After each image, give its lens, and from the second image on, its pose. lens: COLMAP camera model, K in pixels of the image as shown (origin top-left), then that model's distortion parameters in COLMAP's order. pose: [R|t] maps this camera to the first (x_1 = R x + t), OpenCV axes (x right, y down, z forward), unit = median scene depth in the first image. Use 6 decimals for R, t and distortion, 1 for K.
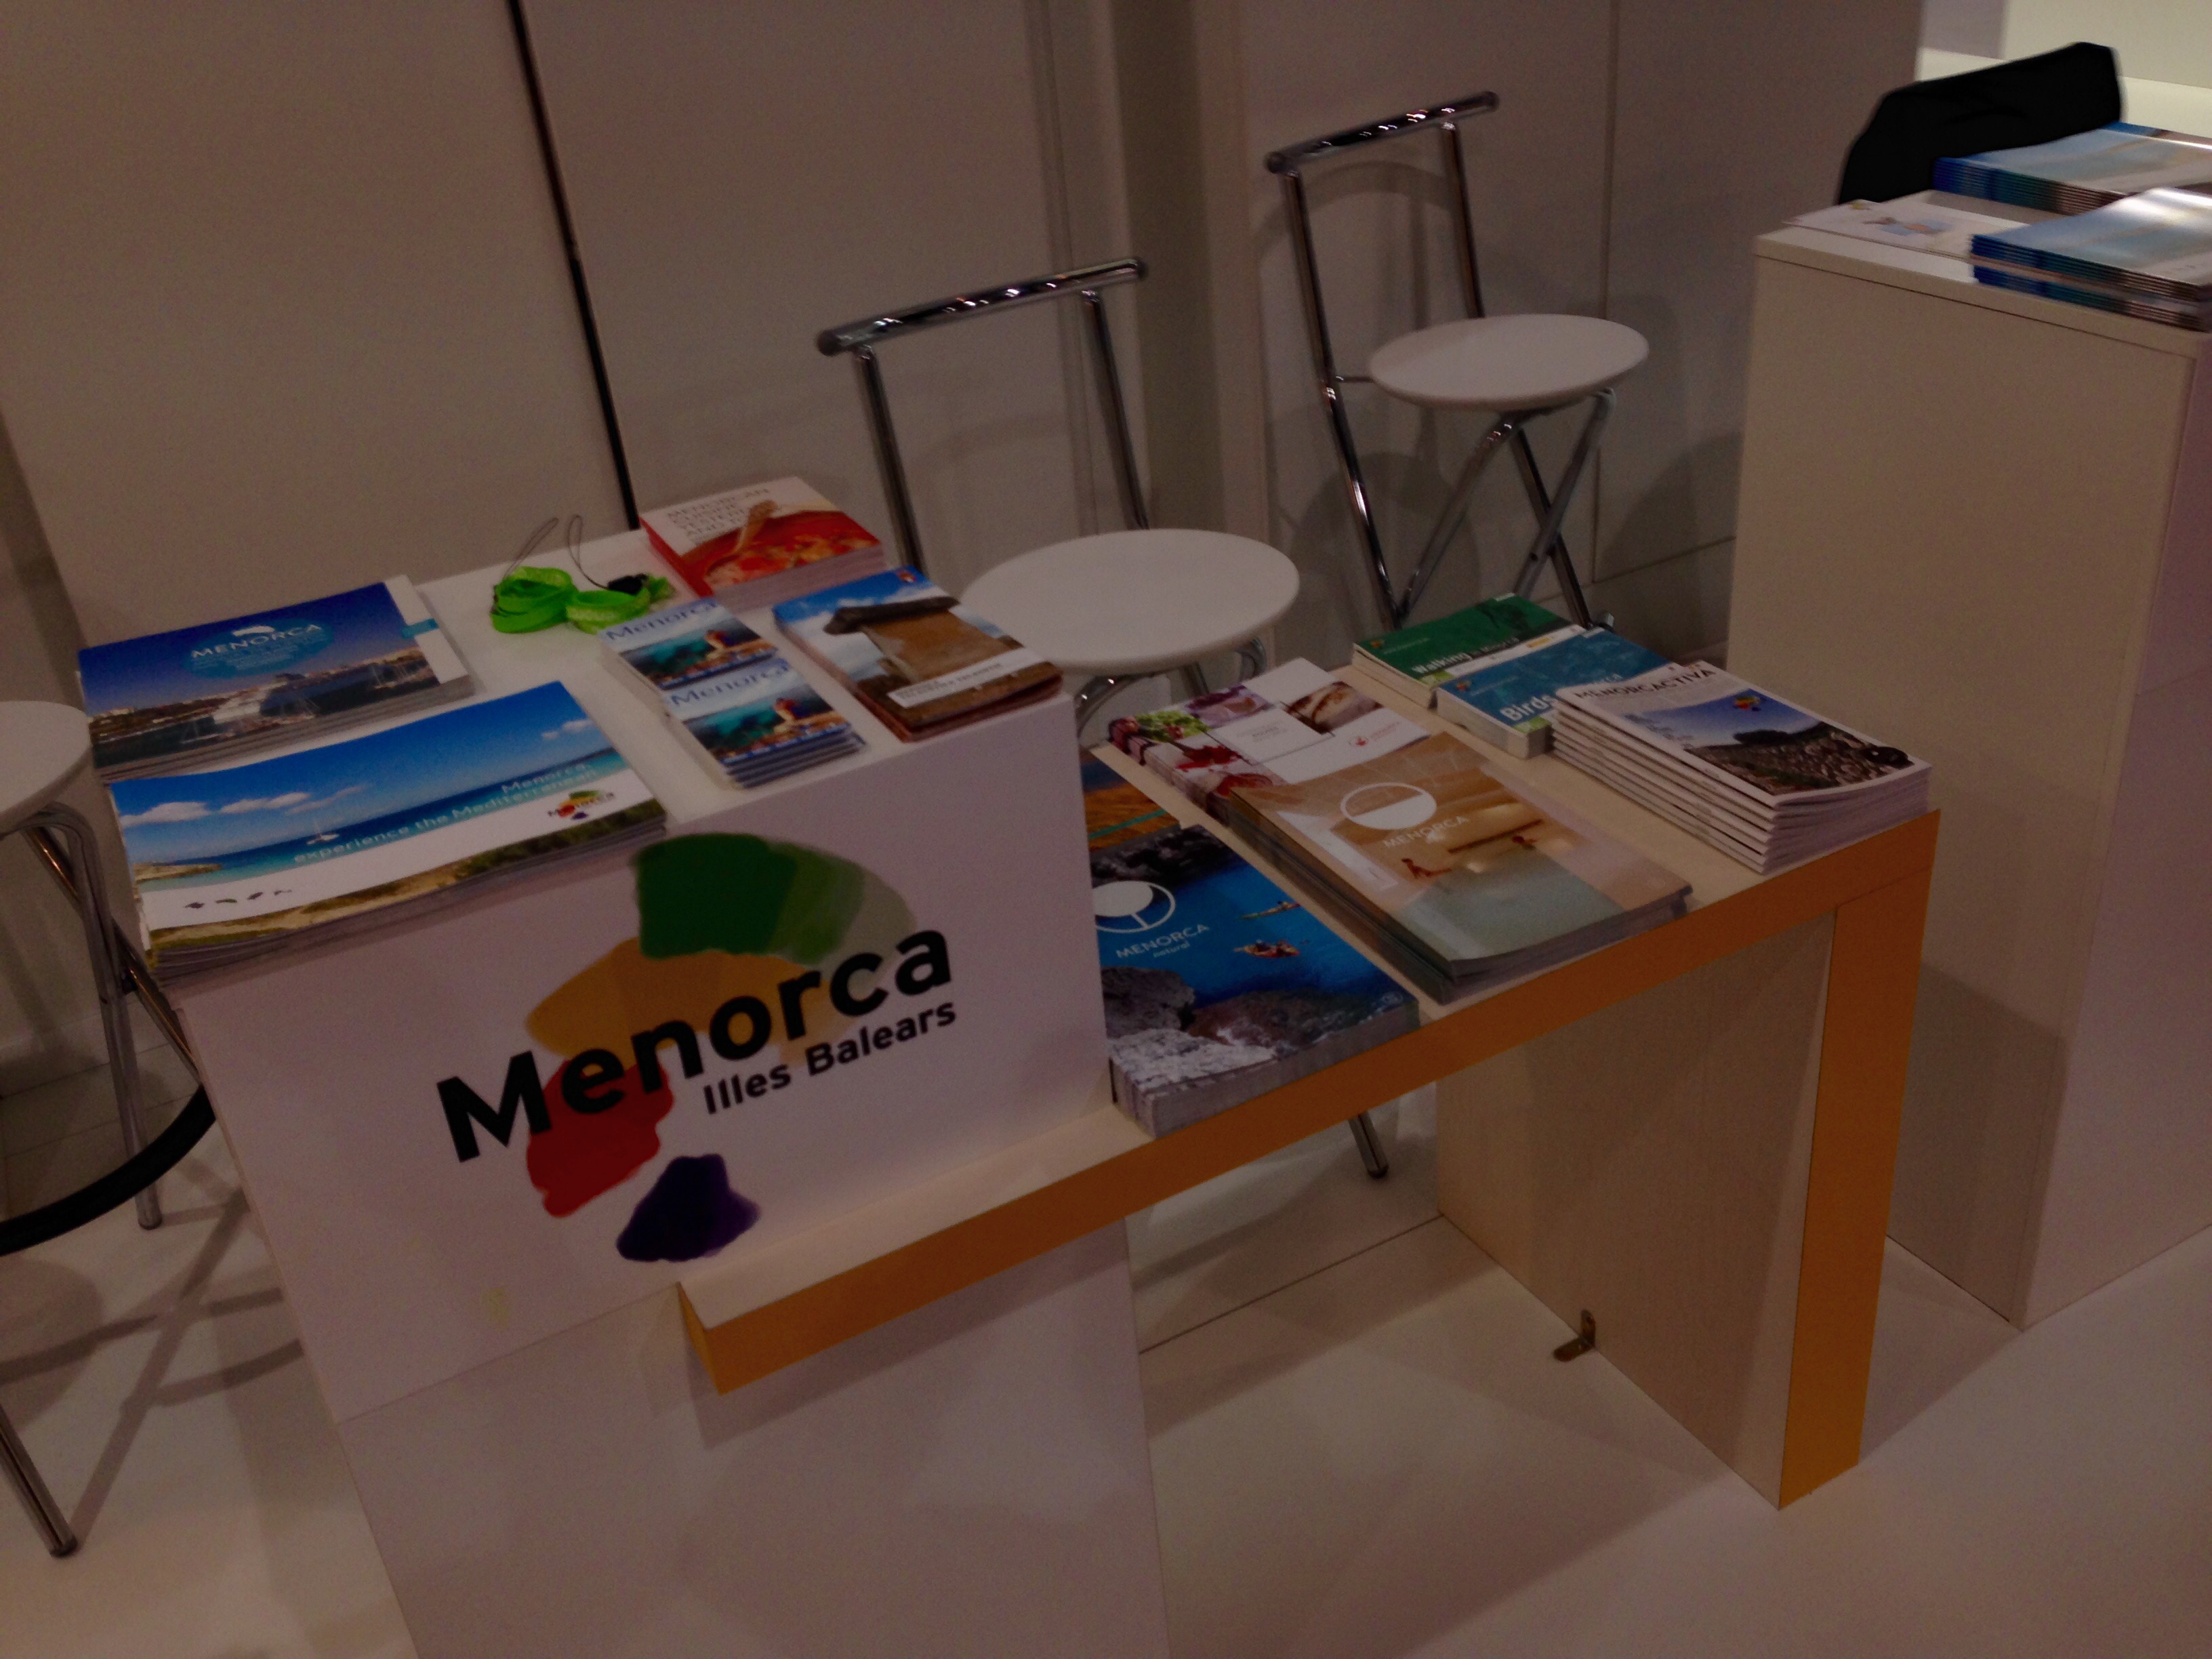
lens RADIAL K [[2006.0, 0, 1095.2], [0, 2006.0, 841.3], [0, 0, 1]] dist [0.087796, 0.000000]
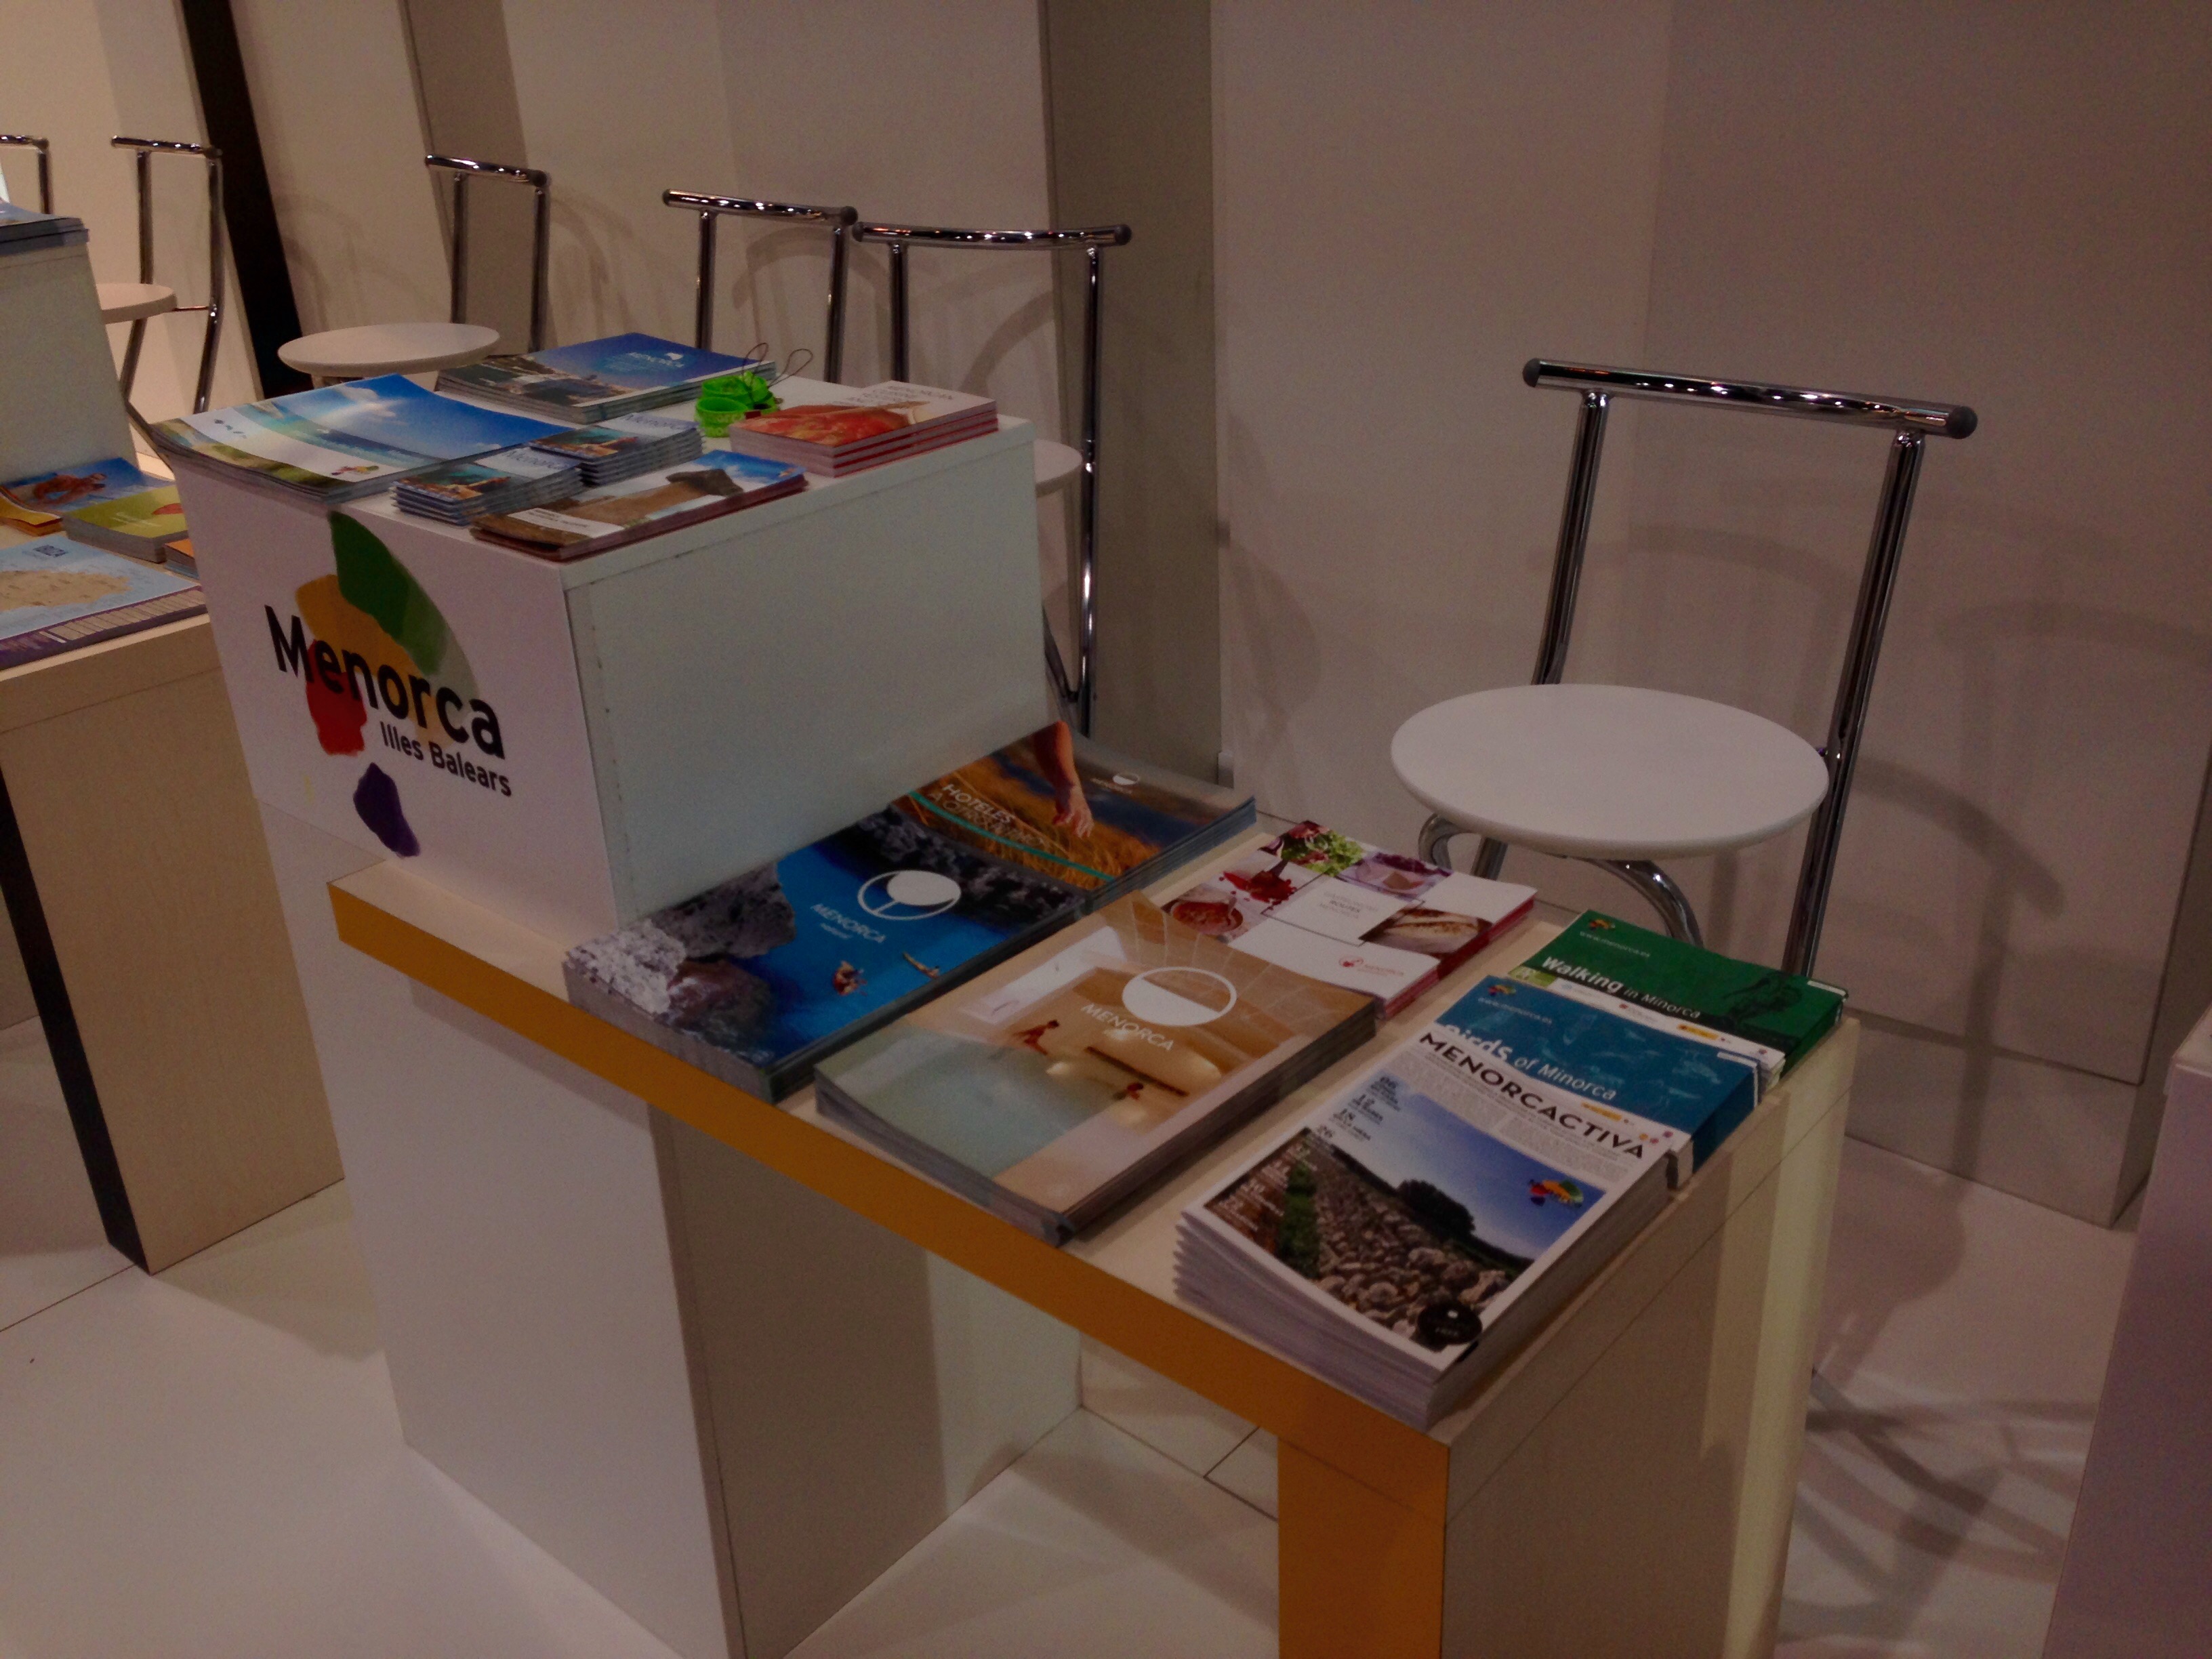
lens RADIAL K [[2006.0, 0, 1114.0], [0, 2006.0, 838.3], [0, 0, 1]] dist [0.087796, 0.000000]
pose [[0.349864, 0.469018, -0.810936, 1.036427], [-0.462349, 0.839321, 0.285963, -0.395498], [0.814757, 0.274887, 0.510498, 0.712559]]
